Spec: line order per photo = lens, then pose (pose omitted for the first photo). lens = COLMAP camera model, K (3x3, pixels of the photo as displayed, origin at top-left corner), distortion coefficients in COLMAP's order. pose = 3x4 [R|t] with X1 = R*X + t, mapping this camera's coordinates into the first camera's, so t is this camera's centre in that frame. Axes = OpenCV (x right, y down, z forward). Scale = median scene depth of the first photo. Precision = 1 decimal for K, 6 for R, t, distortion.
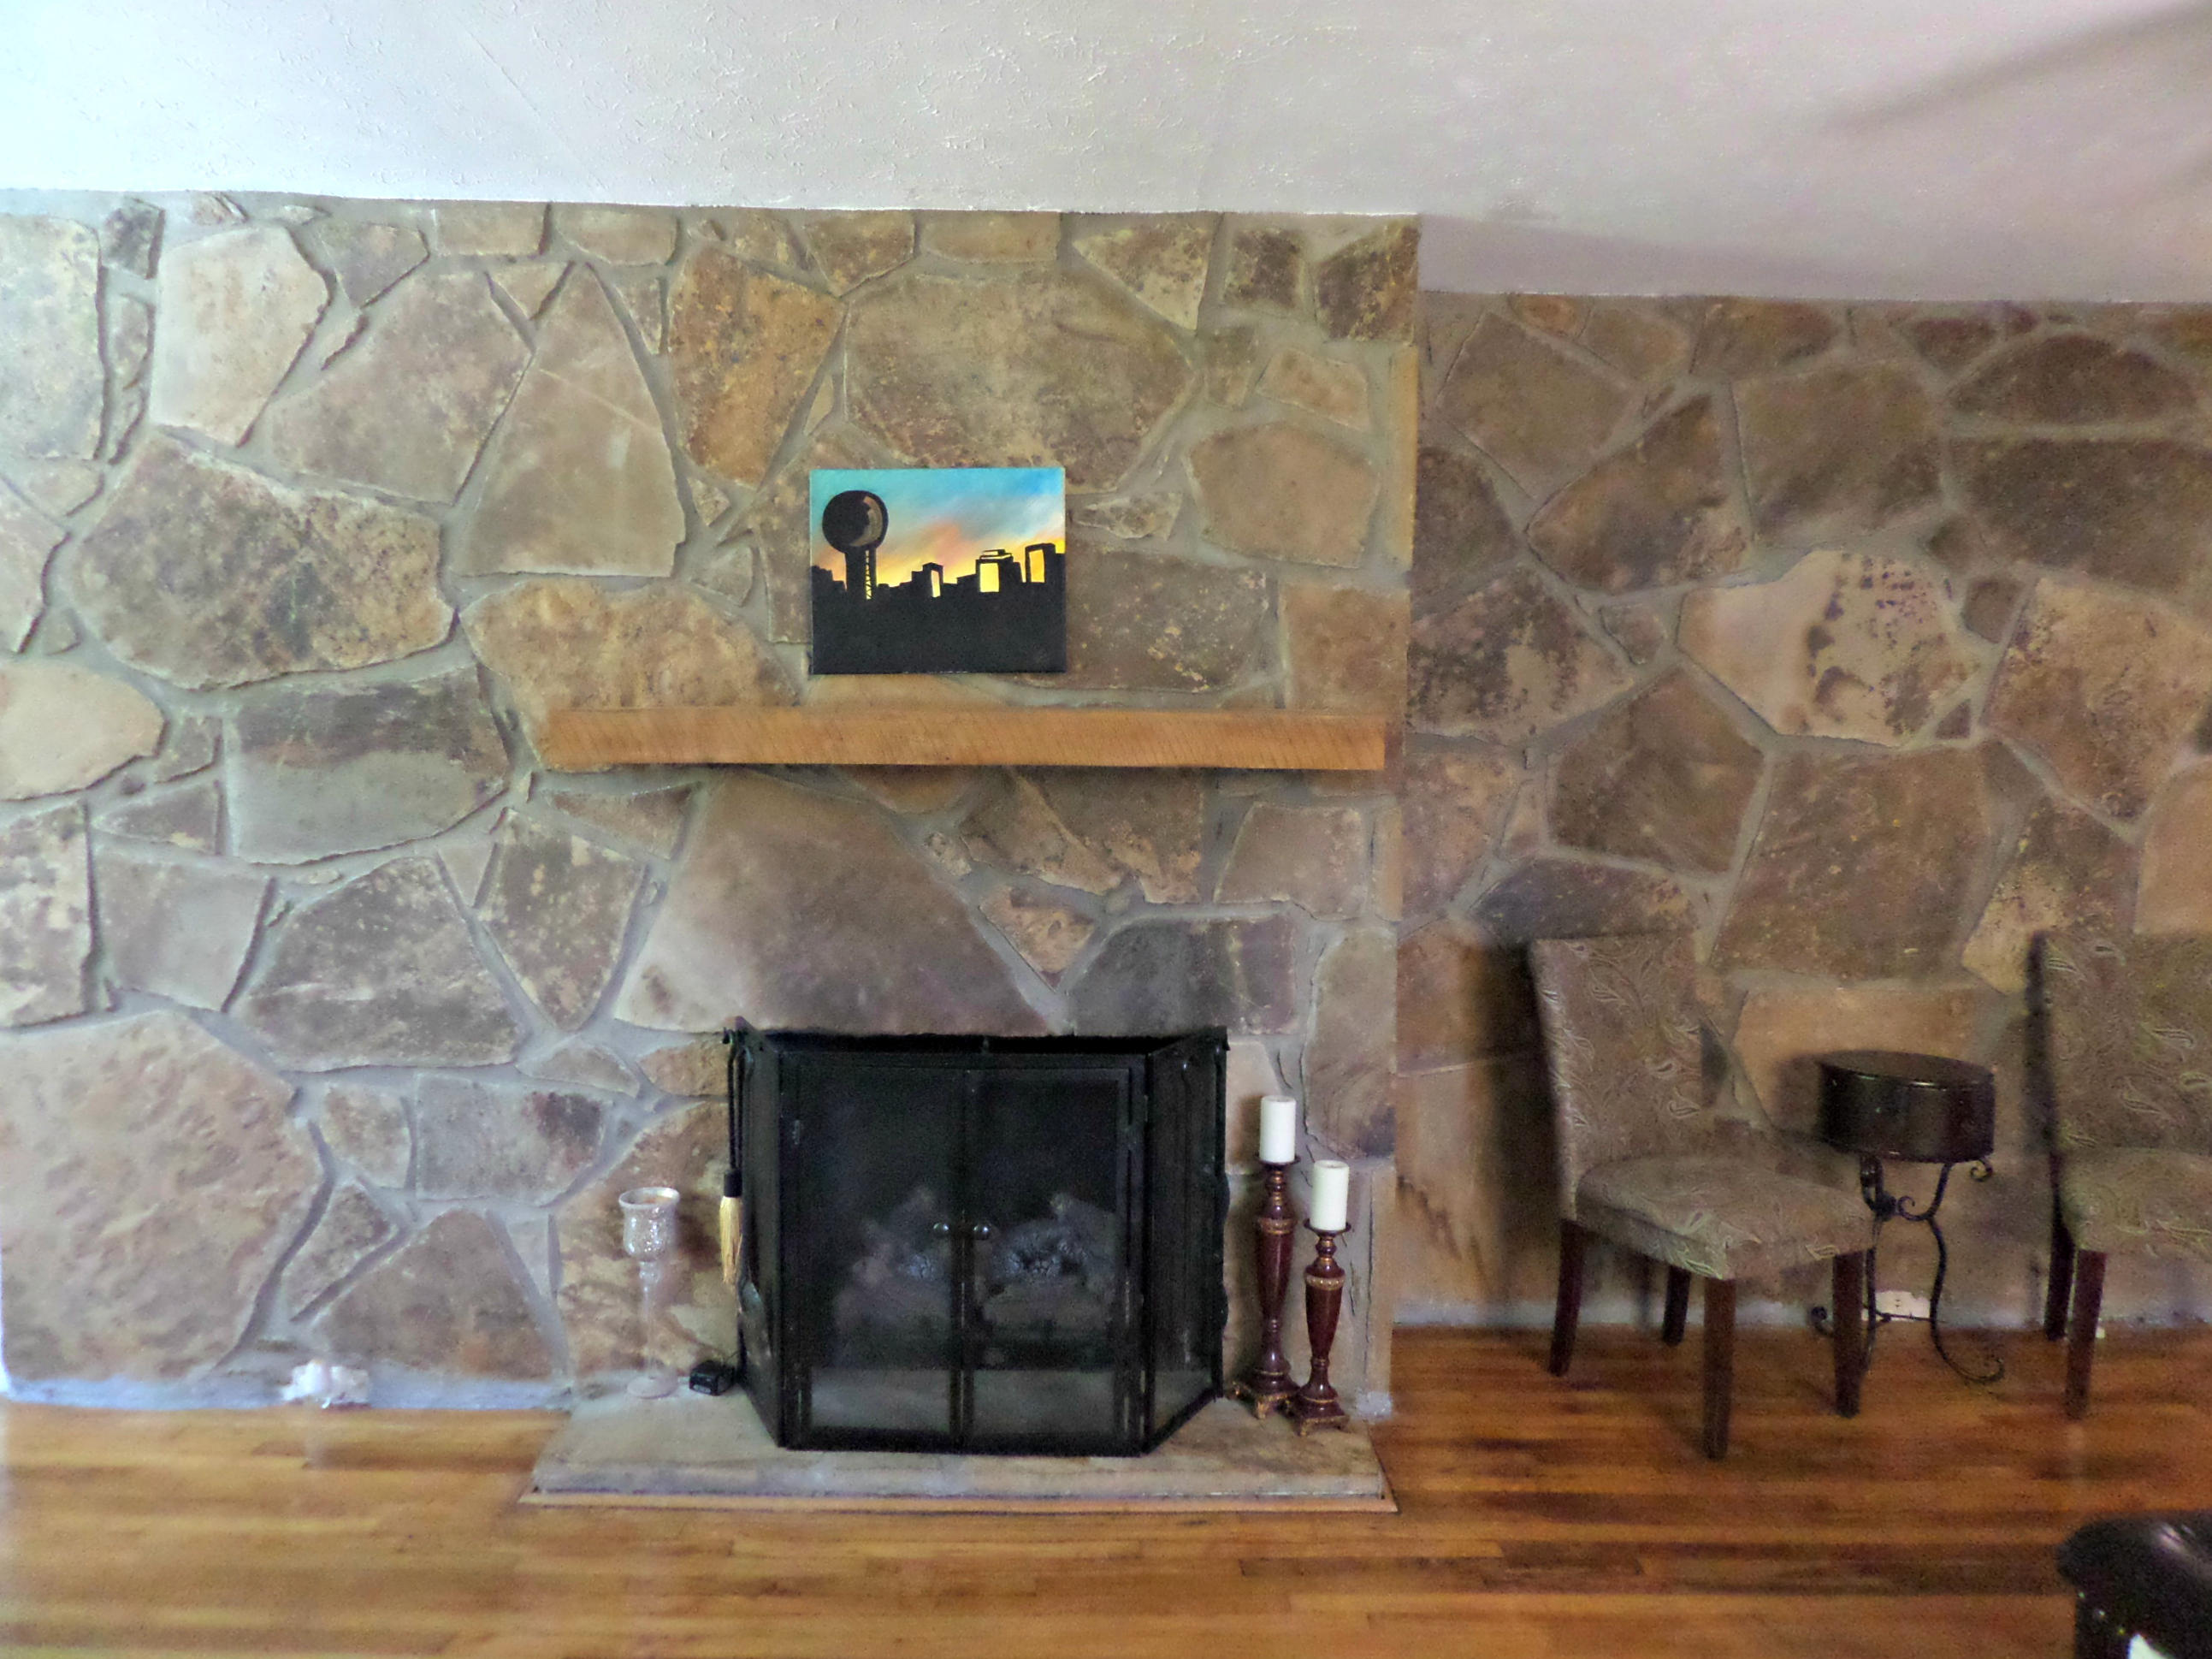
lens RADIAL K [[1589.6, 0, 1106.0], [0, 1589.6, 829.5], [0, 0, 1]] dist [-0.026744, 0.029516]
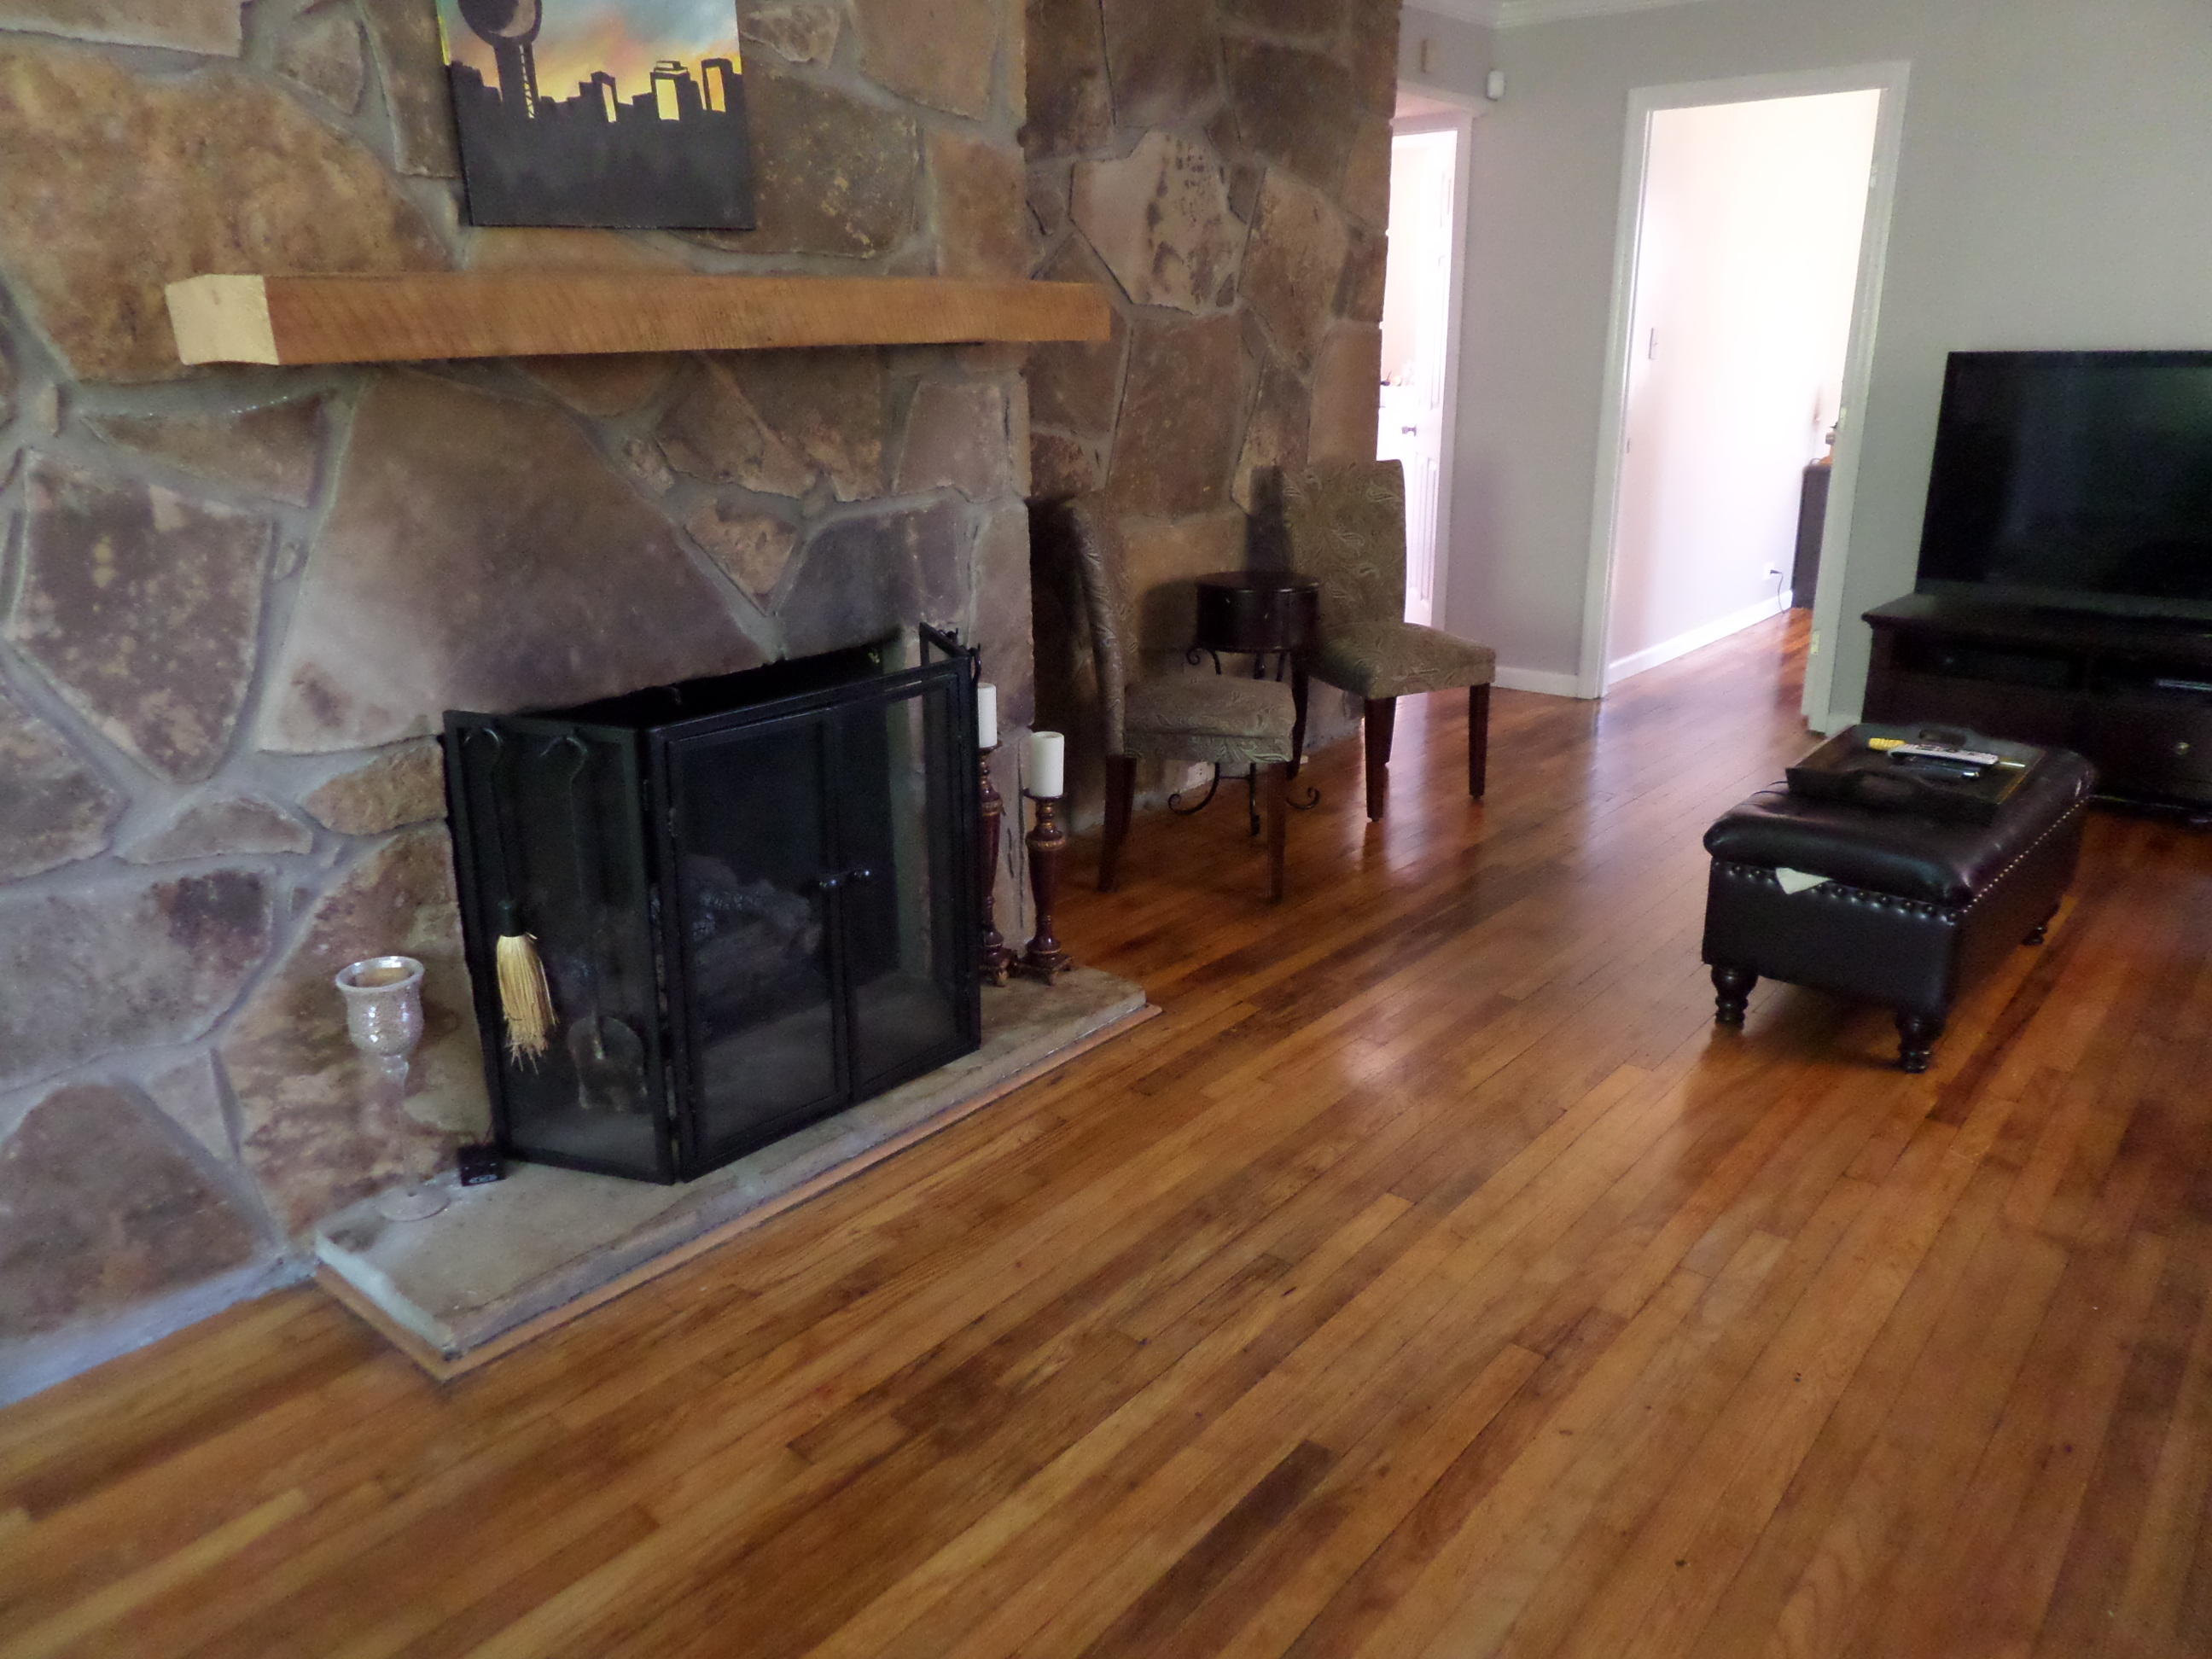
lens RADIAL K [[1574.1, 0, 1100.1], [0, 1574.1, 855.4], [0, 0, 1]] dist [-0.031047, 0.019132]
pose [[0.655524, -0.257634, 0.709868, -0.566493], [0.060100, 0.954823, 0.291036, -0.013224], [-0.752779, -0.148118, 0.641393, 0.282270]]
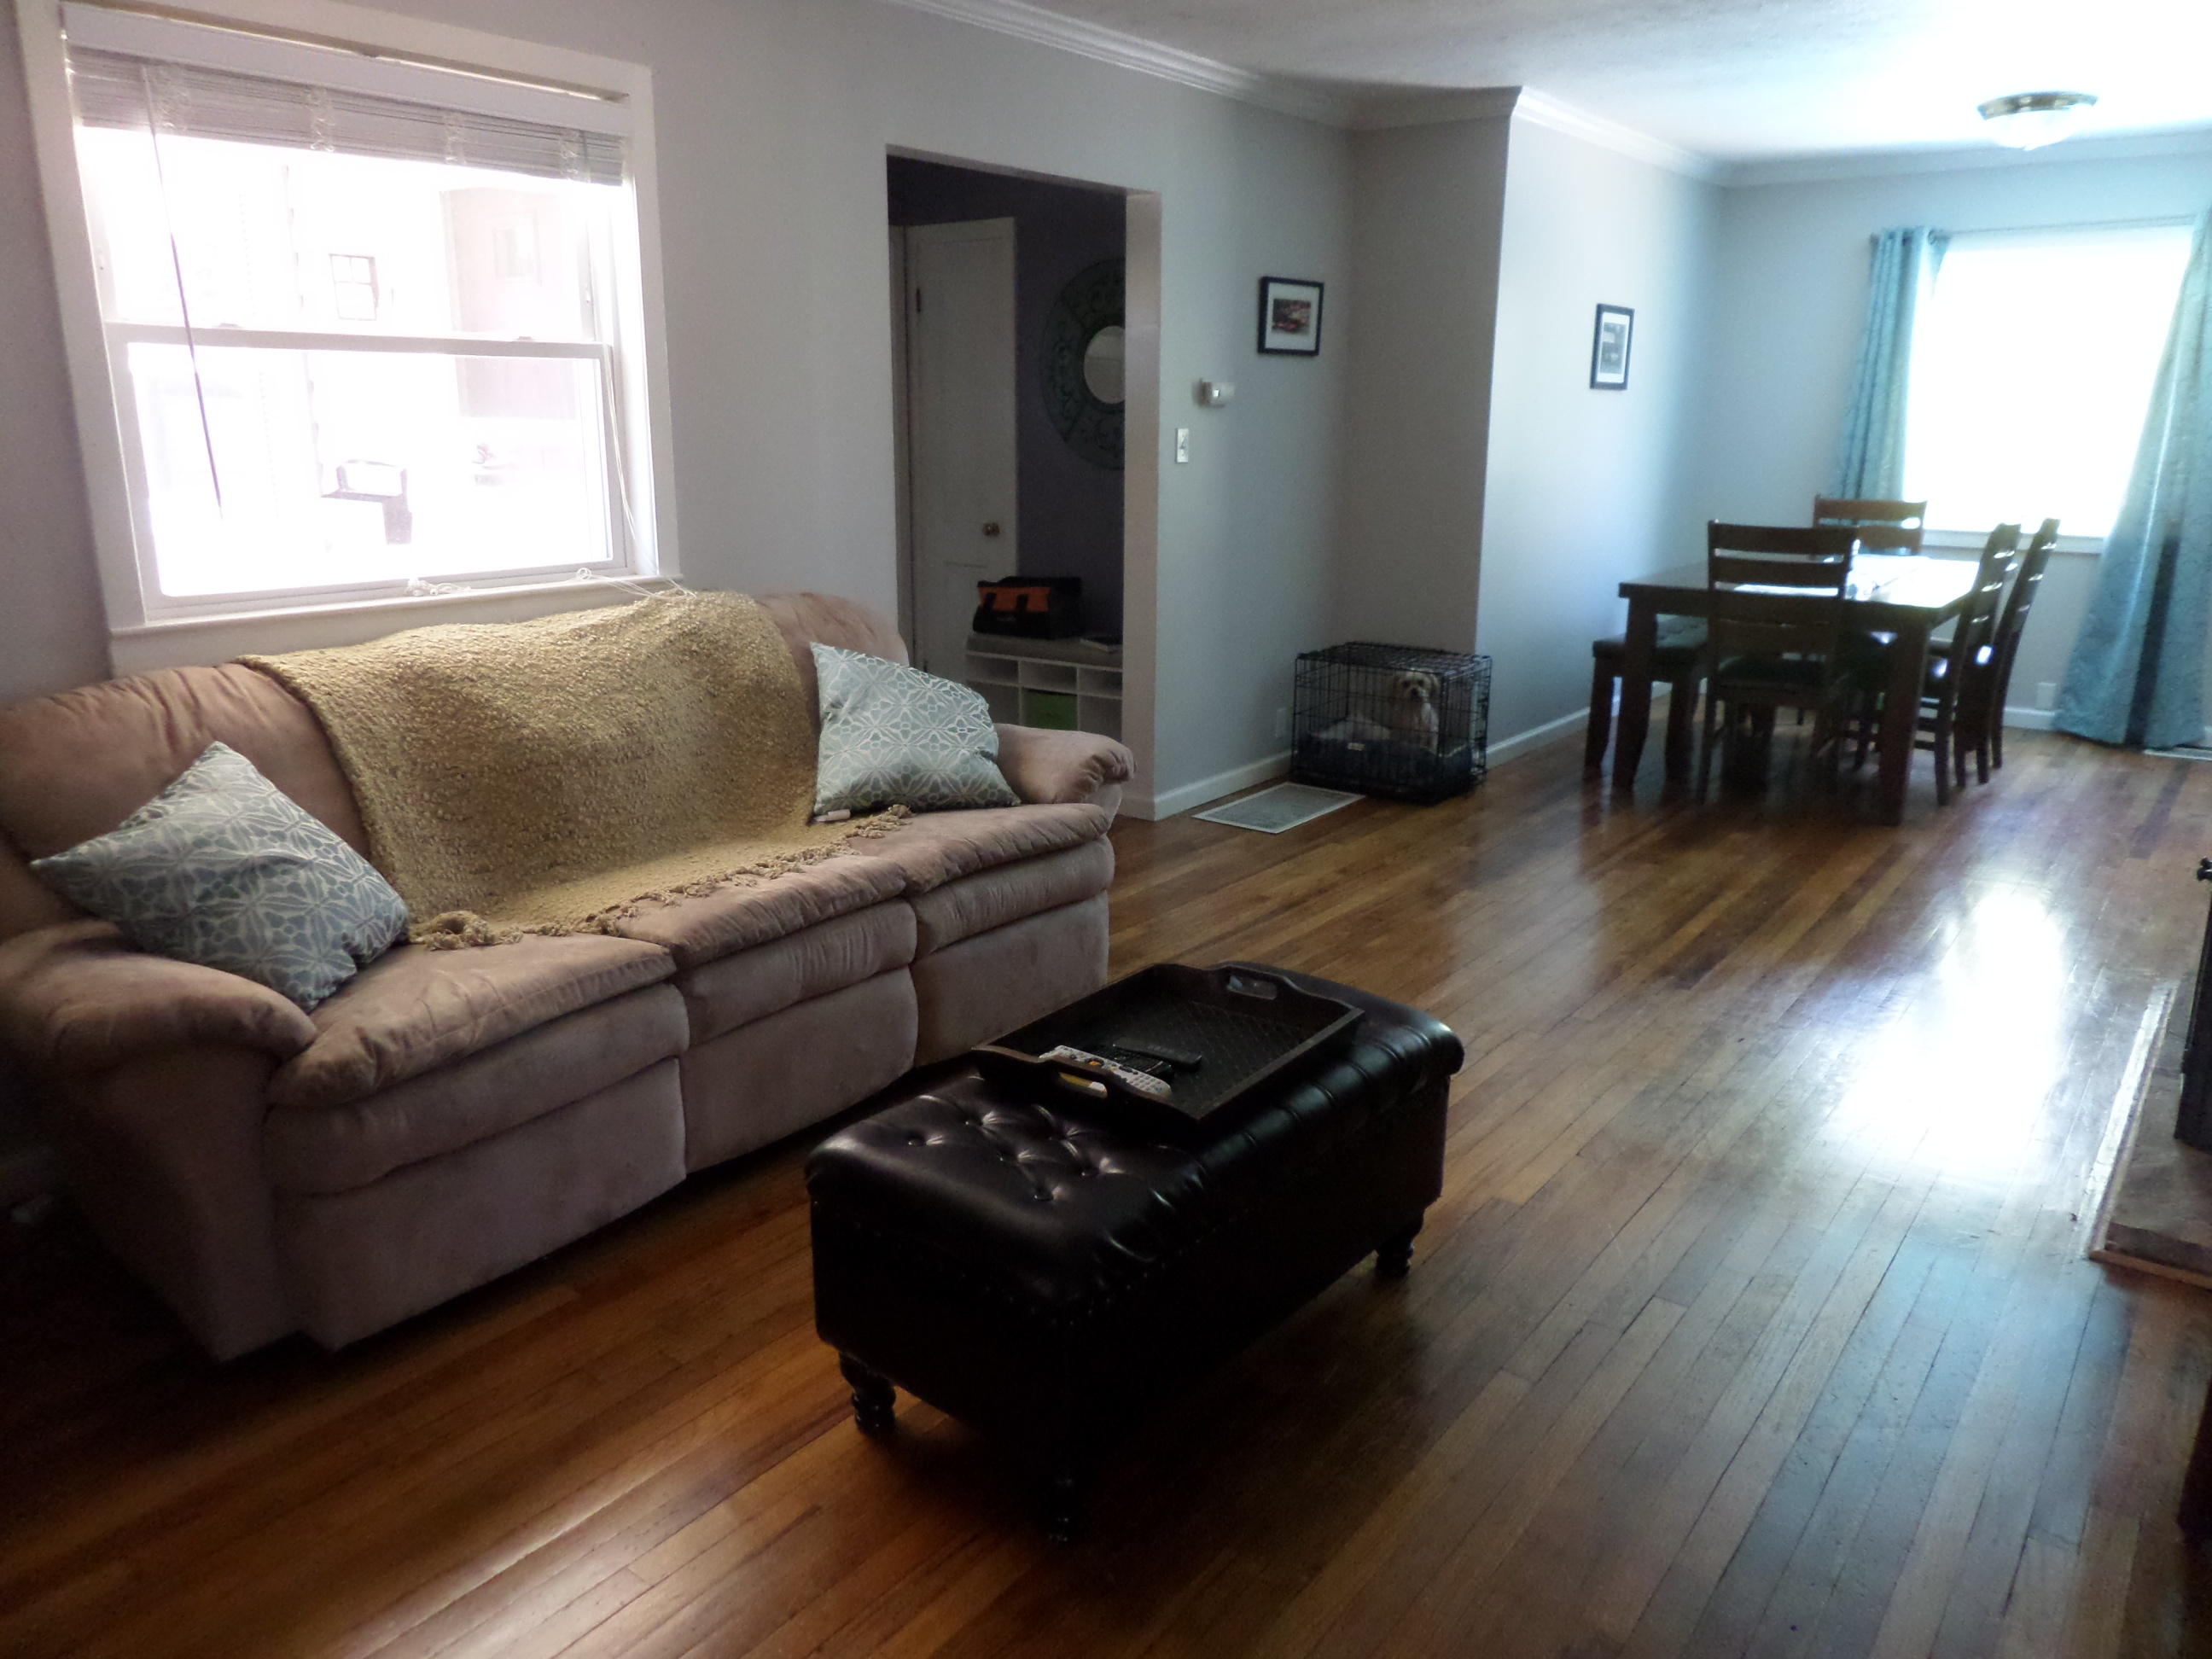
lens RADIAL K [[1560.8, 0, 1106.0], [0, 1560.8, 829.5], [0, 0, 1]] dist [0.004380, 0.002597]
pose [[-0.627534, 0.185725, -0.756114, 1.062823], [-0.054666, 0.958226, 0.280739, -0.030068], [0.776668, 0.217507, -0.591166, 0.935811]]
